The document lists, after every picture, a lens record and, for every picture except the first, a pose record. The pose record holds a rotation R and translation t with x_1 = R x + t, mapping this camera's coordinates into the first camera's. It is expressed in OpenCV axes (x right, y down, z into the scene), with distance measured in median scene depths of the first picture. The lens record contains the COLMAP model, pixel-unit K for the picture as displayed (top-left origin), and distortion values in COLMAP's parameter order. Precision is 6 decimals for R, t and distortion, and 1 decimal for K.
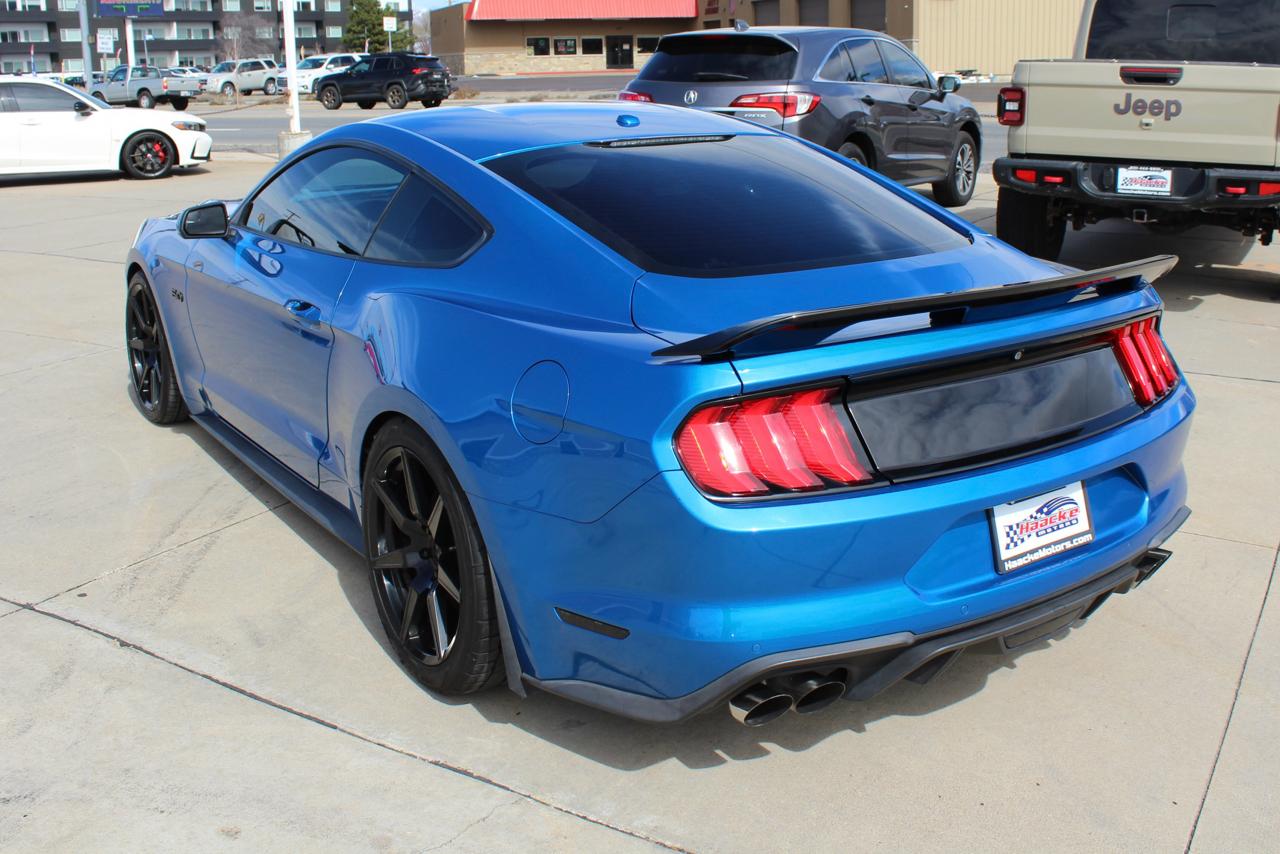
lens RADIAL K [[1359.0, 0, 670.4], [0, 1359.0, 355.9], [0, 0, 1]] dist [-0.116585, 0.000000]
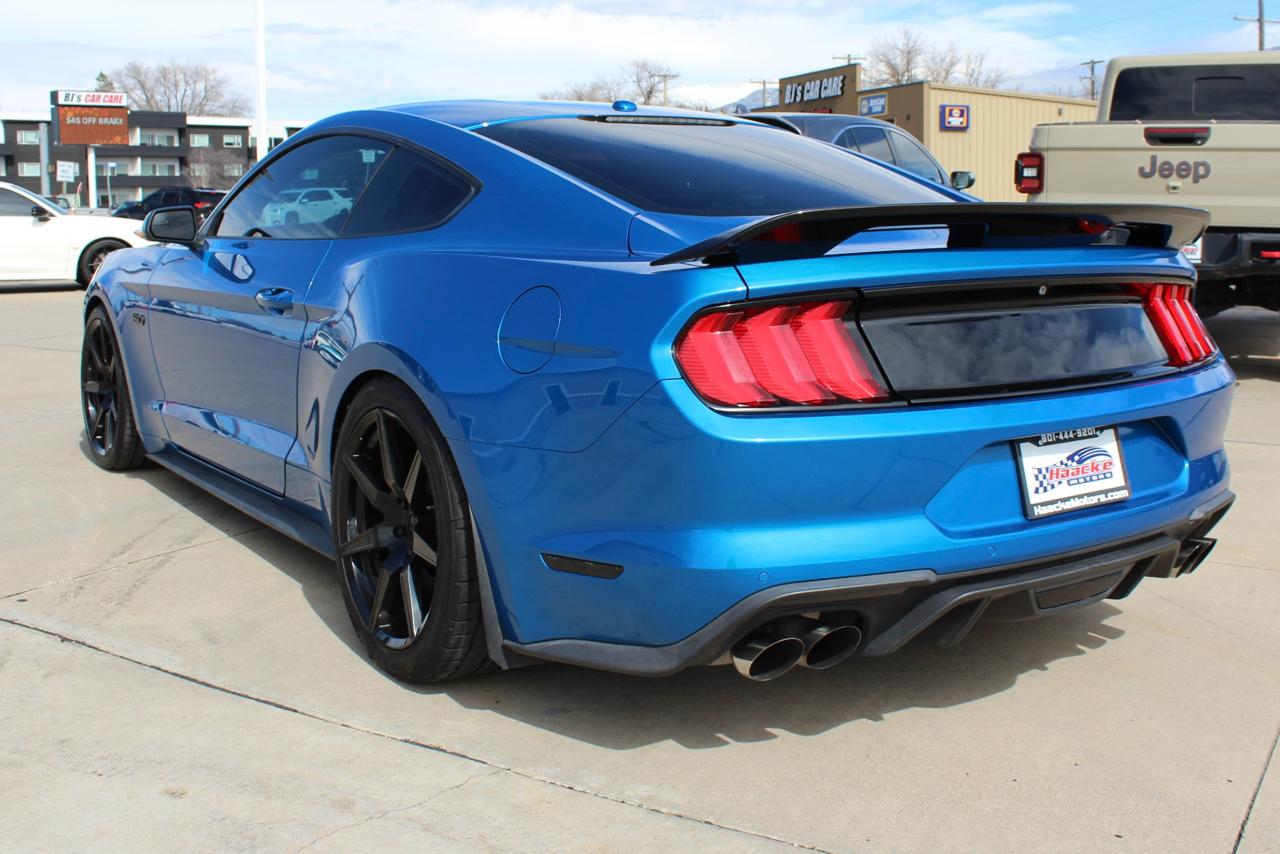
lens RADIAL K [[1470.5, 0, 648.5], [0, 1470.5, 363.1], [0, 0, 1]] dist [-0.126179, 0.000000]
pose [[0.999925, 0.006819, -0.010166, -0.003416], [-0.007919, 0.993624, -0.112465, 0.145519], [0.009334, 0.112537, 0.993604, 0.003224]]
